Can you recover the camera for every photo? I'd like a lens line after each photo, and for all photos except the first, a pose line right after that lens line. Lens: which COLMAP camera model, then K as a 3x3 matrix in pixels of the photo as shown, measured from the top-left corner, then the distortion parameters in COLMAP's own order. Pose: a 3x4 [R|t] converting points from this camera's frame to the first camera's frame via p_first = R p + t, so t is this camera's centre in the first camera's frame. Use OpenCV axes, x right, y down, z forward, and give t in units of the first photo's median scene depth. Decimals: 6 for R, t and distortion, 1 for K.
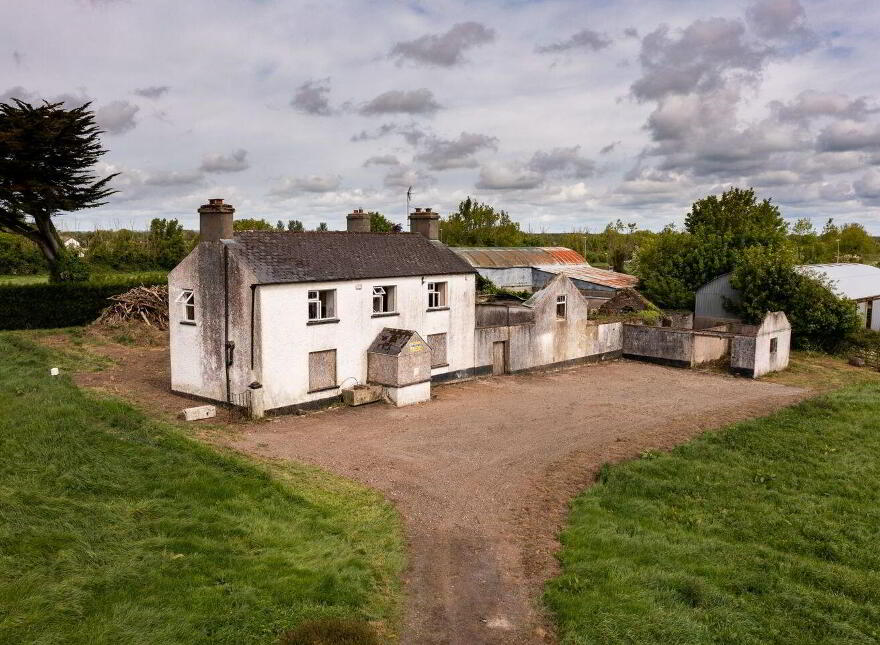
lens RADIAL K [[768.2, 0, 440.0], [0, 768.2, 322.5], [0, 0, 1]] dist [-0.014955, 0.007395]
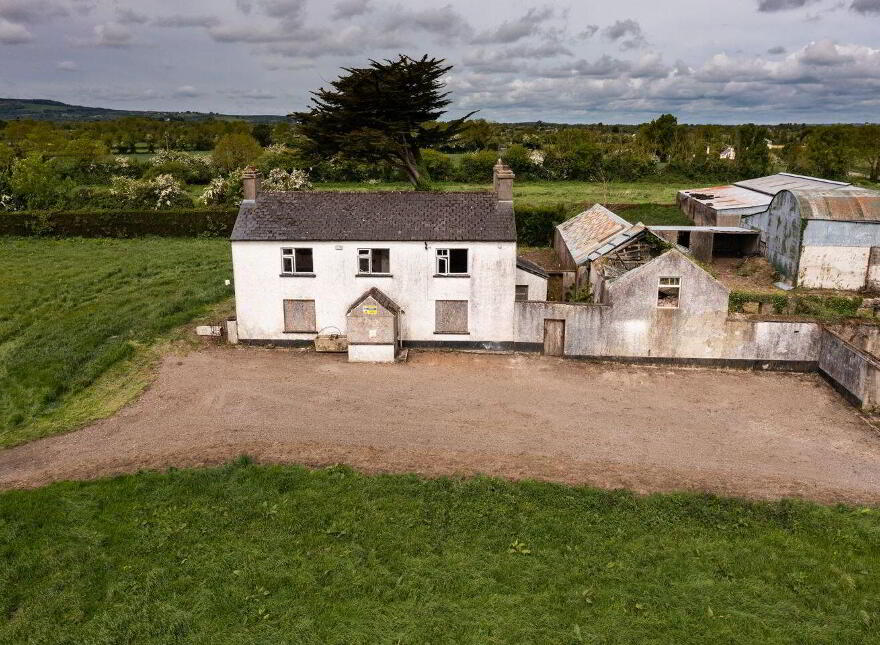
lens RADIAL K [[768.2, 0, 440.0], [0, 768.2, 322.5], [0, 0, 1]] dist [-0.014955, 0.007395]
pose [[0.617662, 0.189234, -0.763337, 0.799947], [-0.083678, 0.980923, 0.175465, -0.138524], [0.781979, -0.044504, 0.621714, 0.400000]]
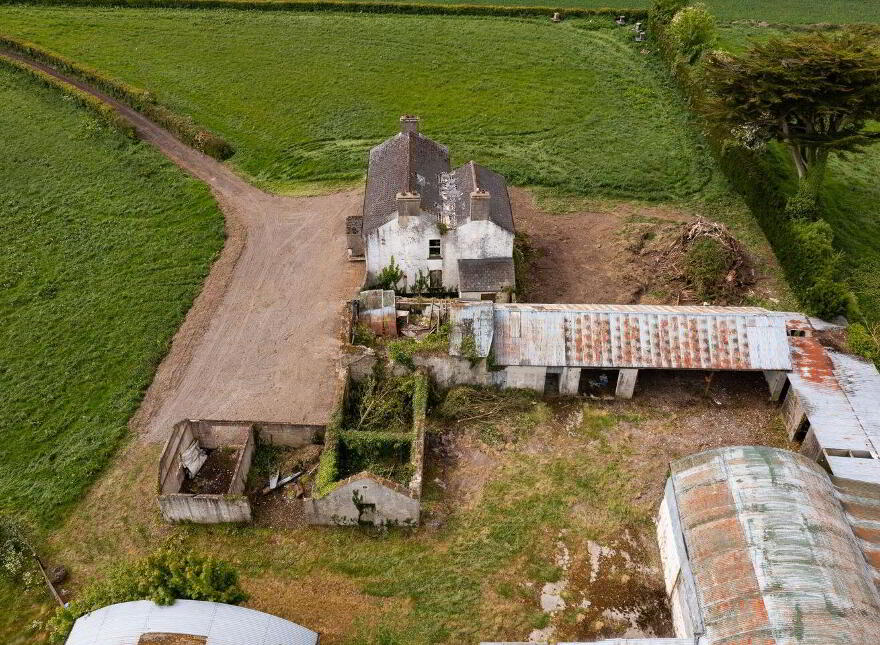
lens RADIAL K [[768.2, 0, 440.0], [0, 768.2, 322.5], [0, 0, 1]] dist [-0.014955, 0.007395]
pose [[-0.754632, 0.406007, -0.515450, 0.798364], [-0.074577, 0.727407, 0.682142, -1.009211], [0.651896, 0.553207, -0.518646, 2.119778]]
